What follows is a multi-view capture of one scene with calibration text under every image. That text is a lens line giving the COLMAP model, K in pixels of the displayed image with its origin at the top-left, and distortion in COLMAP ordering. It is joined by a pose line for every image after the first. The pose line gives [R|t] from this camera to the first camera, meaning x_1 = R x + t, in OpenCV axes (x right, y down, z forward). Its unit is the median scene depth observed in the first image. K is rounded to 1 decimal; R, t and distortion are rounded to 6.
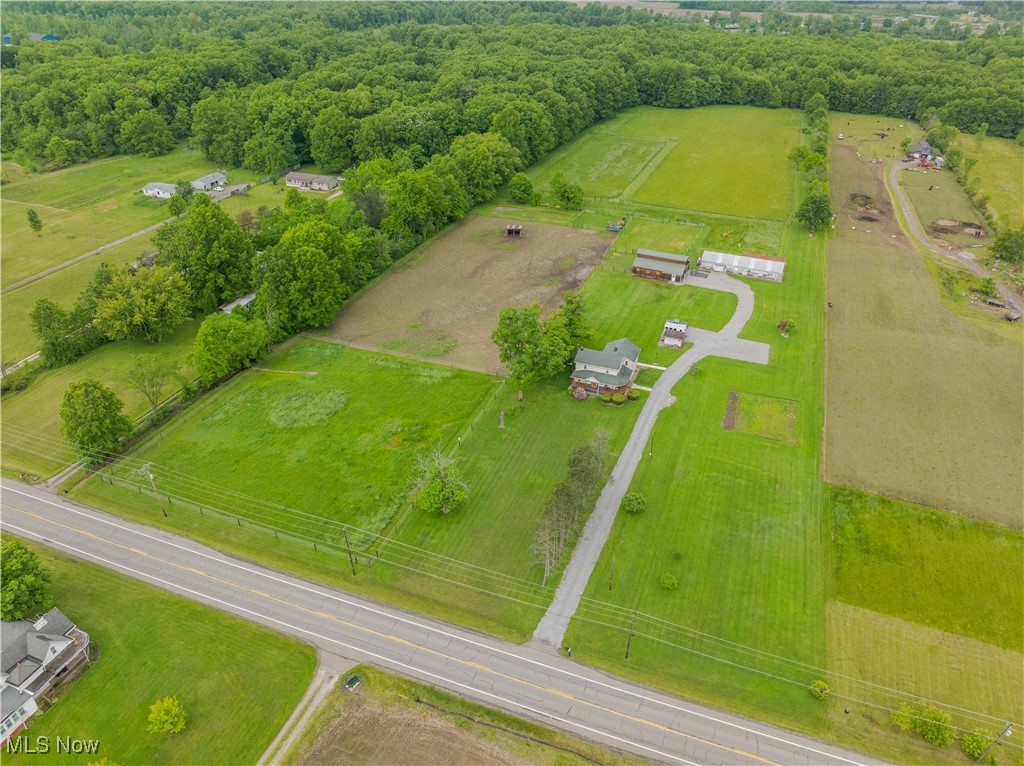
lens RADIAL K [[713.3, 0, 512.0], [0, 713.3, 383.0], [0, 0, 1]] dist [-0.037328, 0.006622]
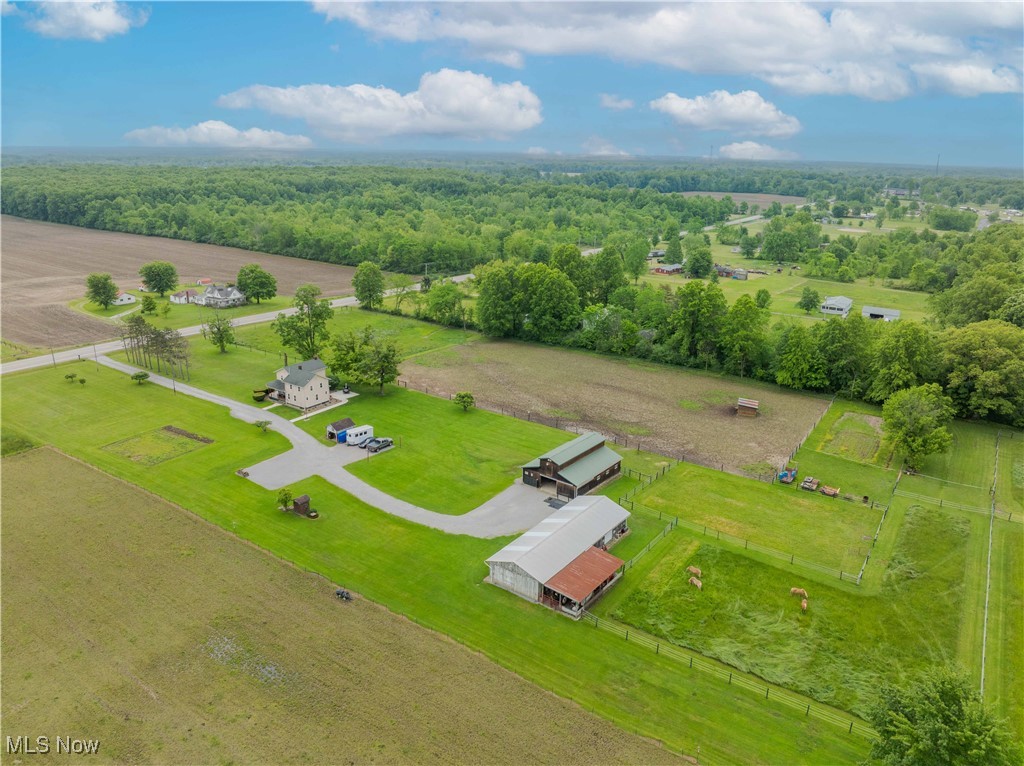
lens RADIAL K [[713.3, 0, 512.0], [0, 713.3, 383.0], [0, 0, 1]] dist [-0.037328, 0.006622]
pose [[-0.222468, 0.280818, -0.933622, 0.634903], [-0.530996, 0.768224, 0.357597, -0.340348], [0.817650, 0.575303, -0.021792, 0.799906]]
